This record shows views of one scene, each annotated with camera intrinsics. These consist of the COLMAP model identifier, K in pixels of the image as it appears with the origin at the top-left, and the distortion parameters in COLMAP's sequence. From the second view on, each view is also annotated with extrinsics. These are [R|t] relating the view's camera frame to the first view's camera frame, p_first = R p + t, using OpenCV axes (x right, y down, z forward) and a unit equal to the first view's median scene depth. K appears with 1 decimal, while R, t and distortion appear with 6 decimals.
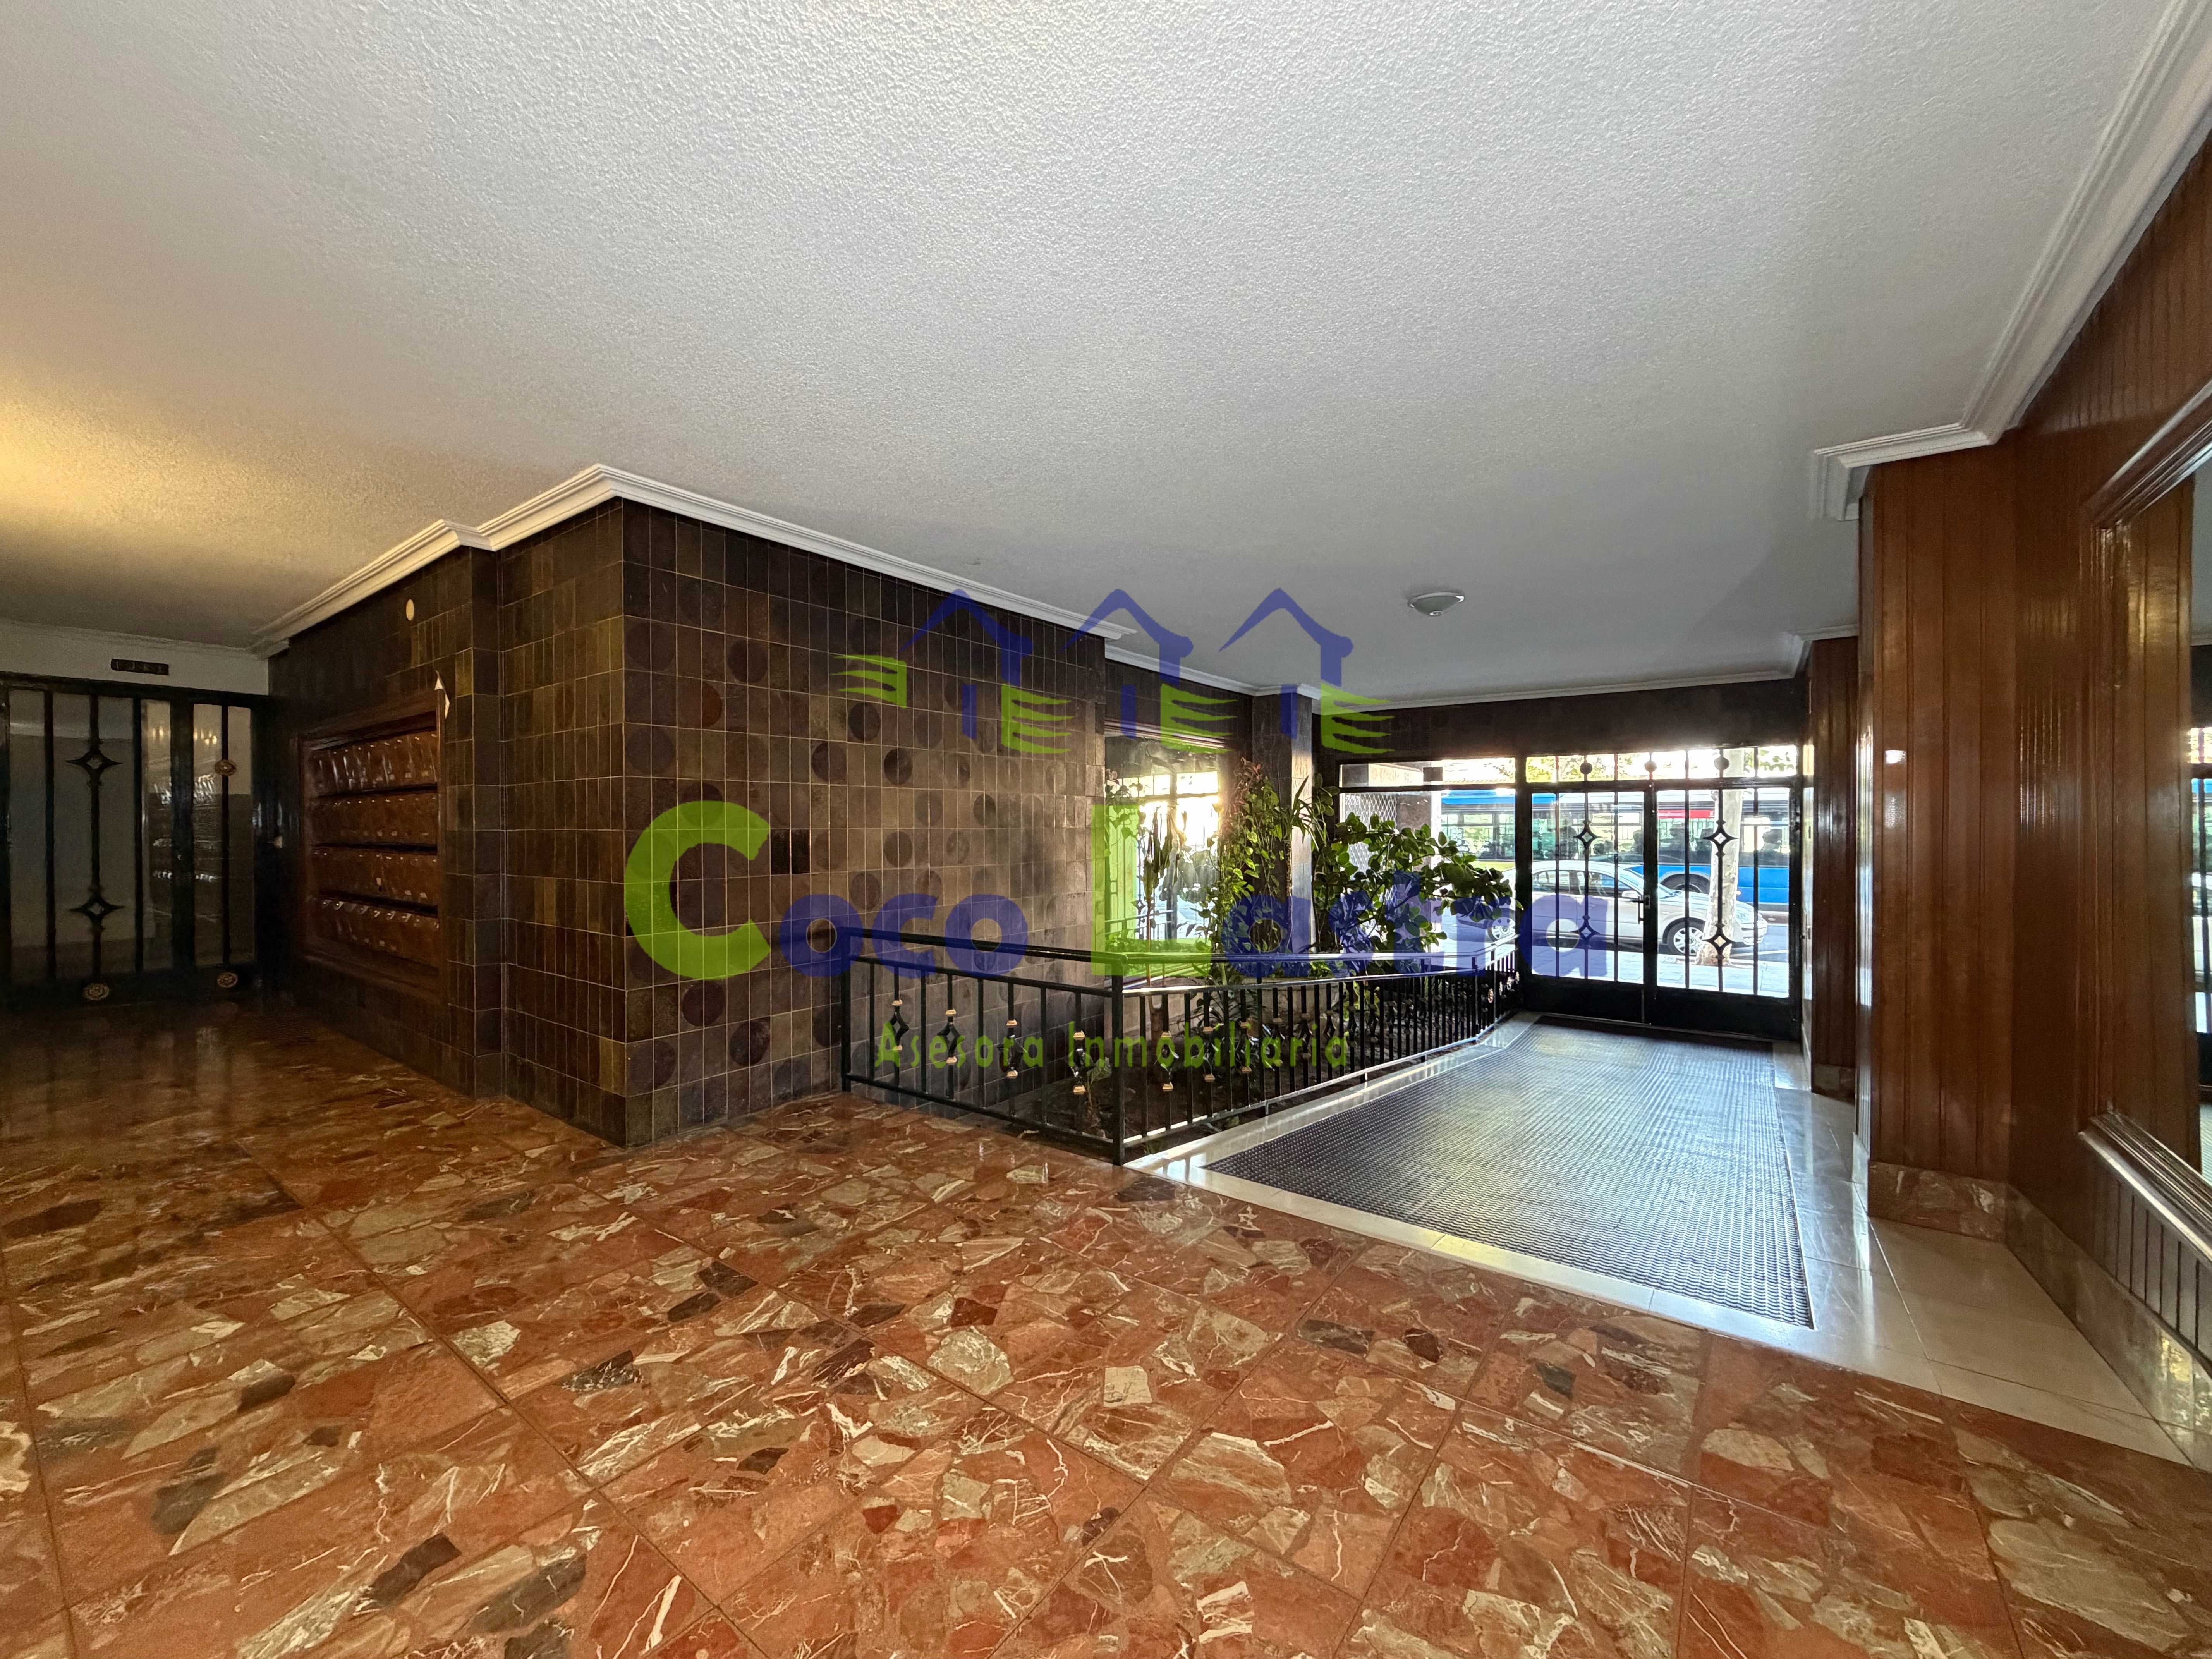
lens RADIAL K [[877.5, 0, 1046.3], [0, 877.5, 832.0], [0, 0, 1]] dist [-0.001685, 0.000582]
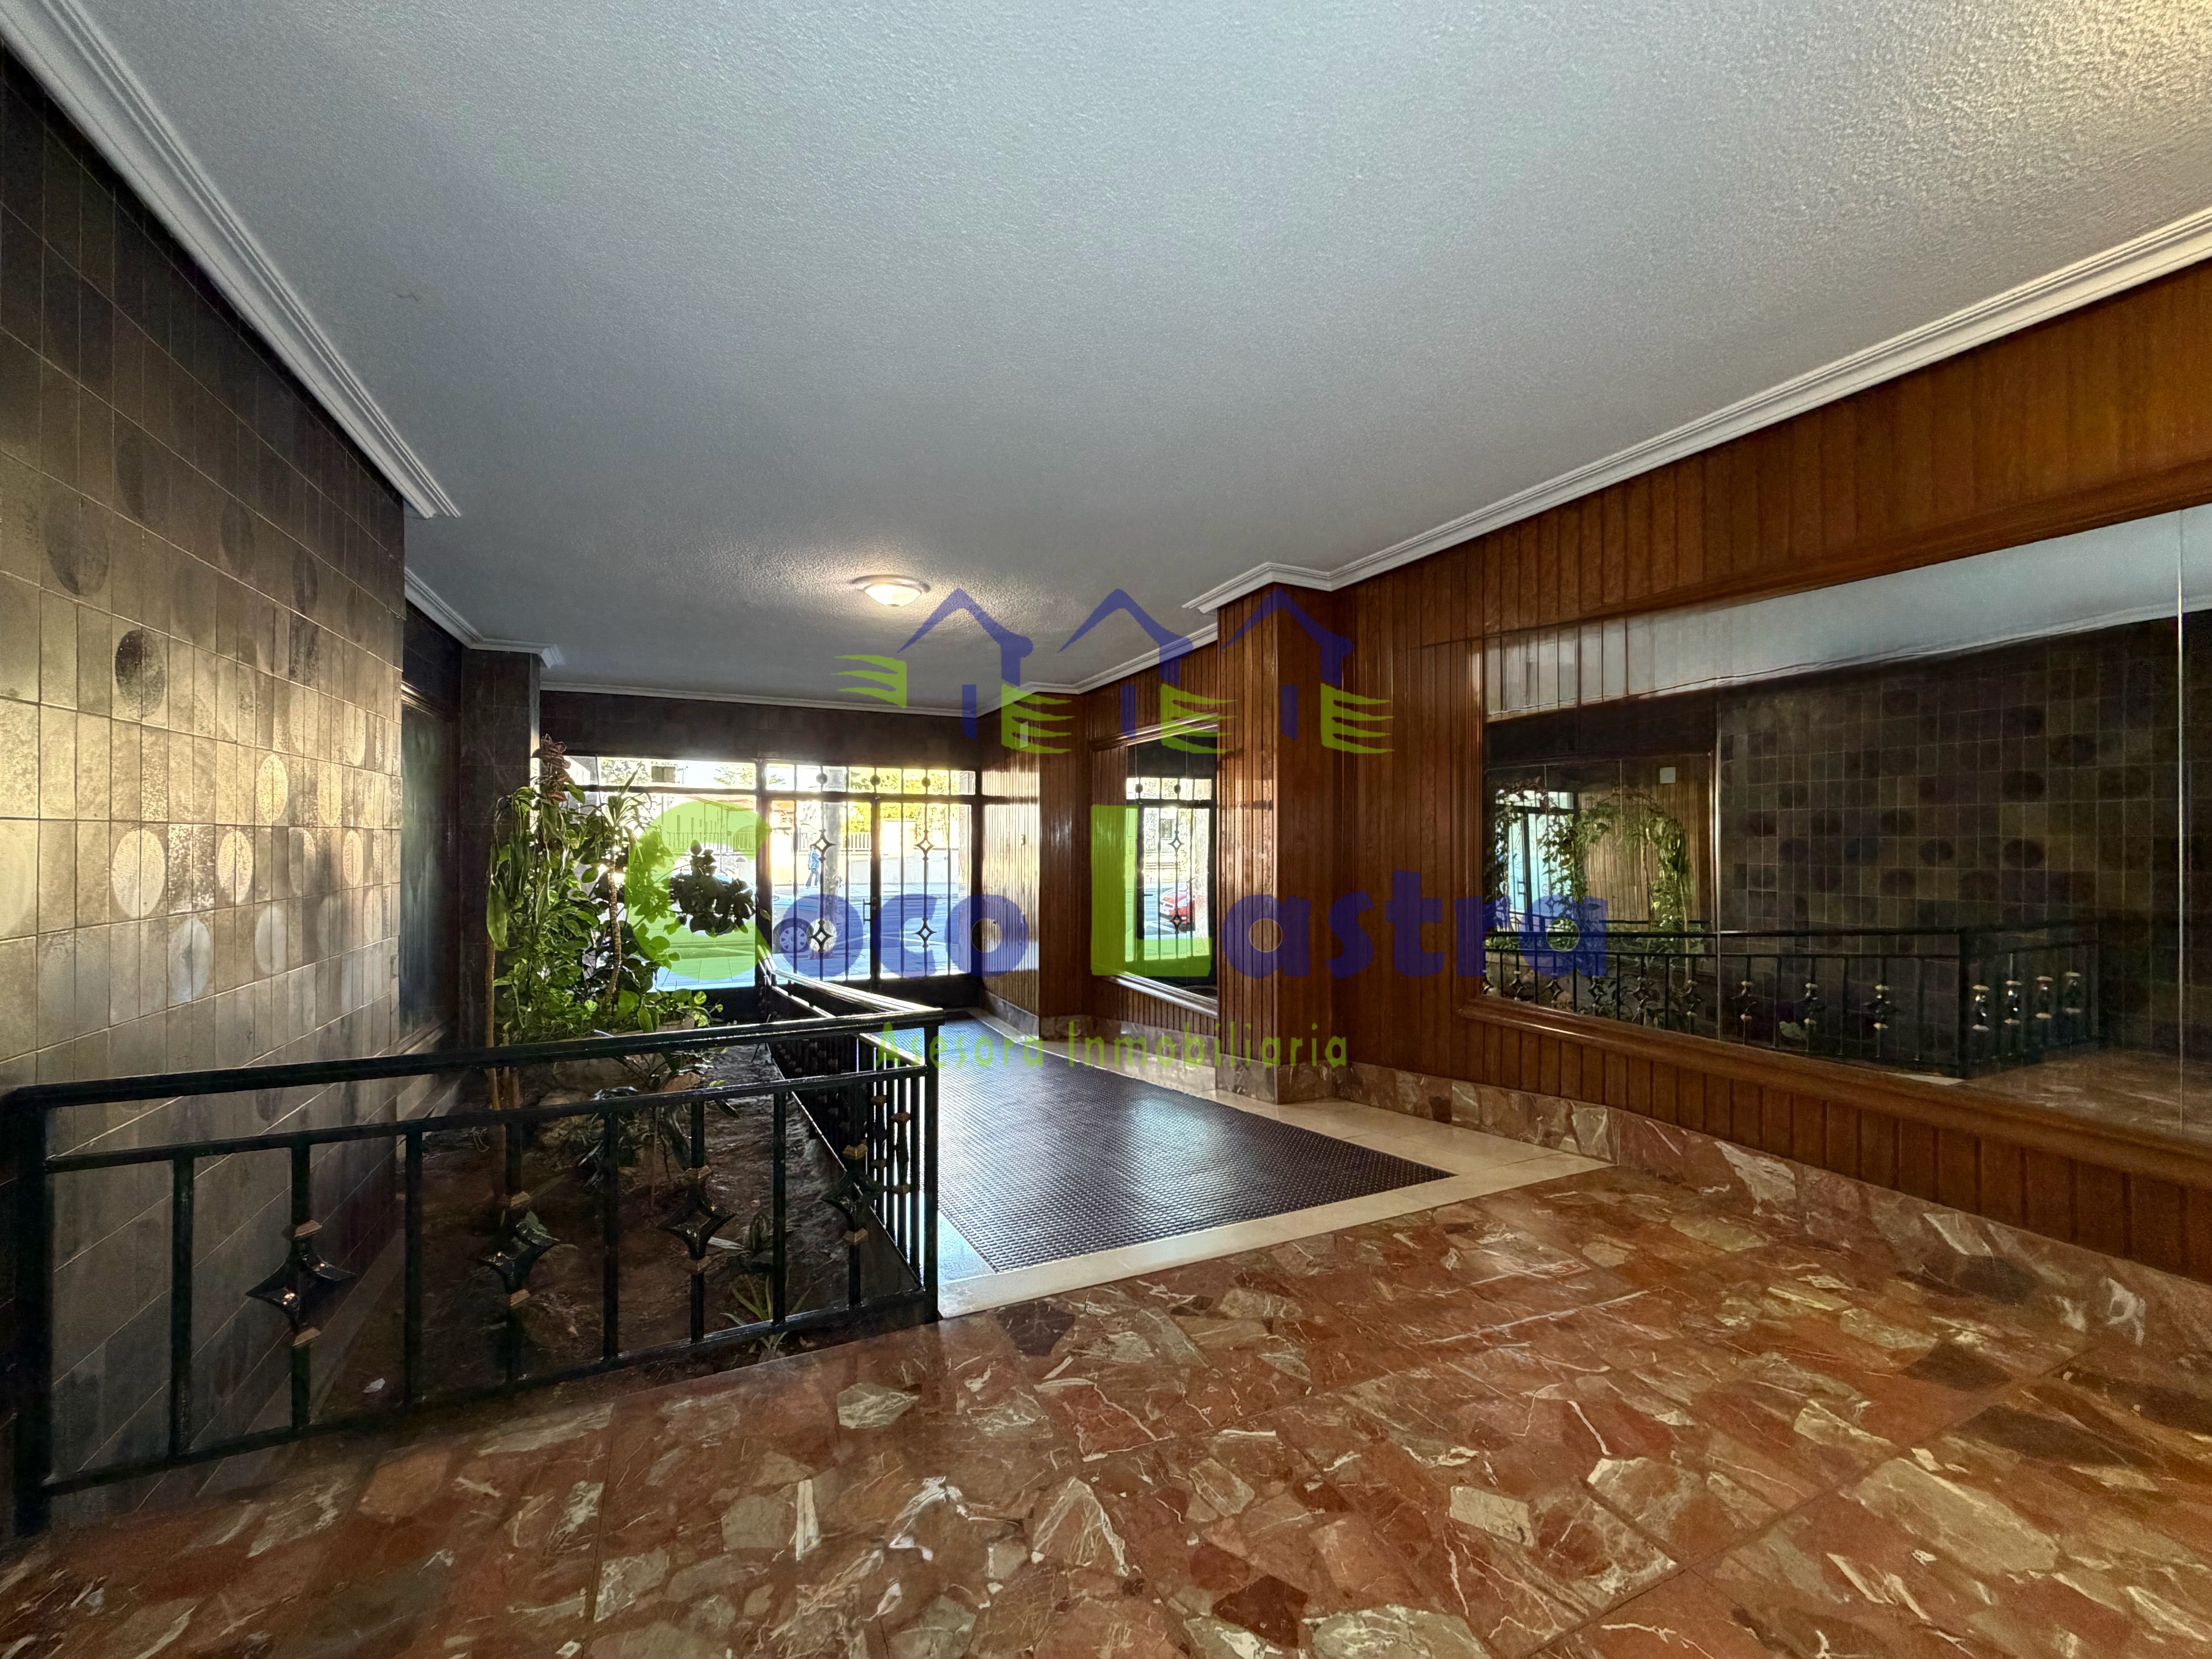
lens RADIAL K [[877.5, 0, 1106.5], [0, 877.5, 837.8], [0, 0, 1]] dist [-0.001685, 0.000582]
pose [[0.449415, -0.000567, 0.893323, -0.597231], [-0.001417, 0.999998, 0.001348, -0.010084], [-0.893322, -0.001871, 0.449413, 0.693454]]
